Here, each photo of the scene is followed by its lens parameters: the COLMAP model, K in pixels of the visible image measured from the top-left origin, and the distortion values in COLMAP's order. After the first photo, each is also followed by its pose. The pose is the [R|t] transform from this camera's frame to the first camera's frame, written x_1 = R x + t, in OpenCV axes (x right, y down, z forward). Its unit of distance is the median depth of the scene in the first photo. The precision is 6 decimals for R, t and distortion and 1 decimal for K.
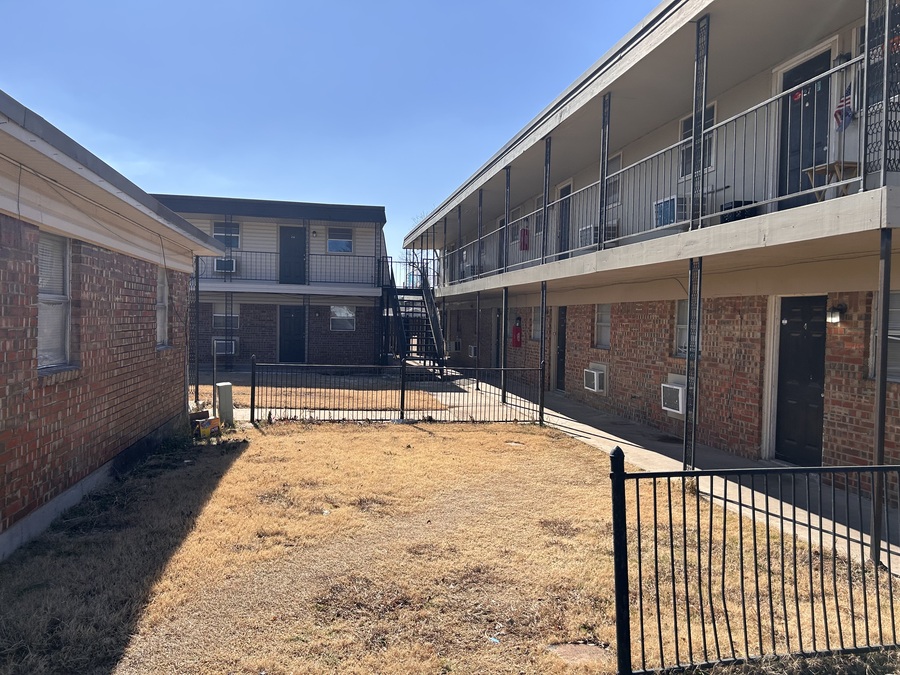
lens RADIAL K [[679.6, 0, 451.5], [0, 679.6, 334.1], [0, 0, 1]] dist [0.076796, -0.082320]
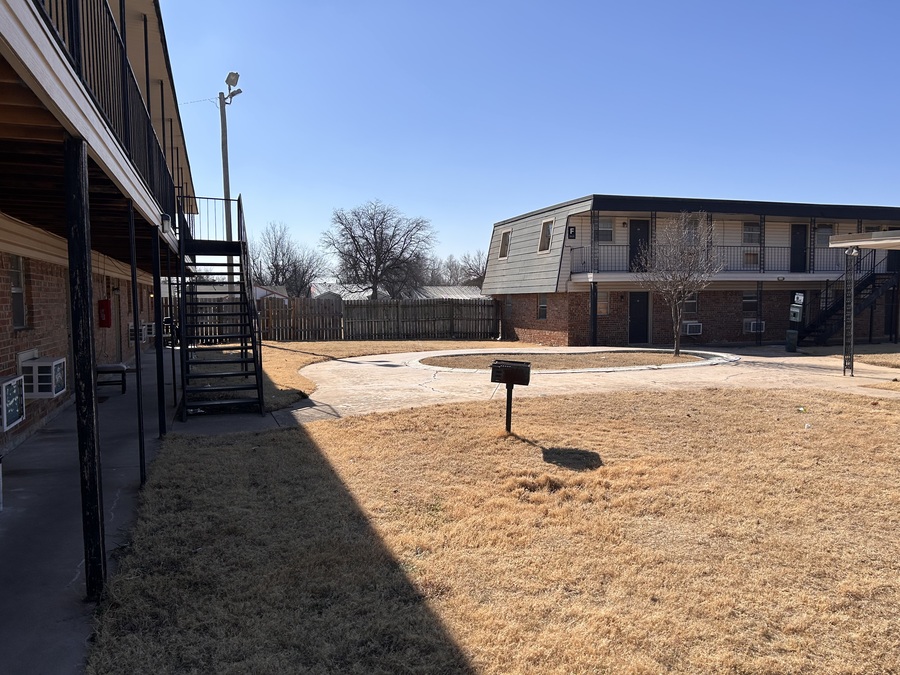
lens RADIAL K [[679.6, 0, 453.8], [0, 679.6, 335.0], [0, 0, 1]] dist [0.076796, -0.082320]
pose [[0.990804, -0.035299, 0.130622, -0.992254], [0.030699, 0.998841, 0.037063, -0.027581], [-0.131779, -0.032712, 0.990739, -0.115629]]
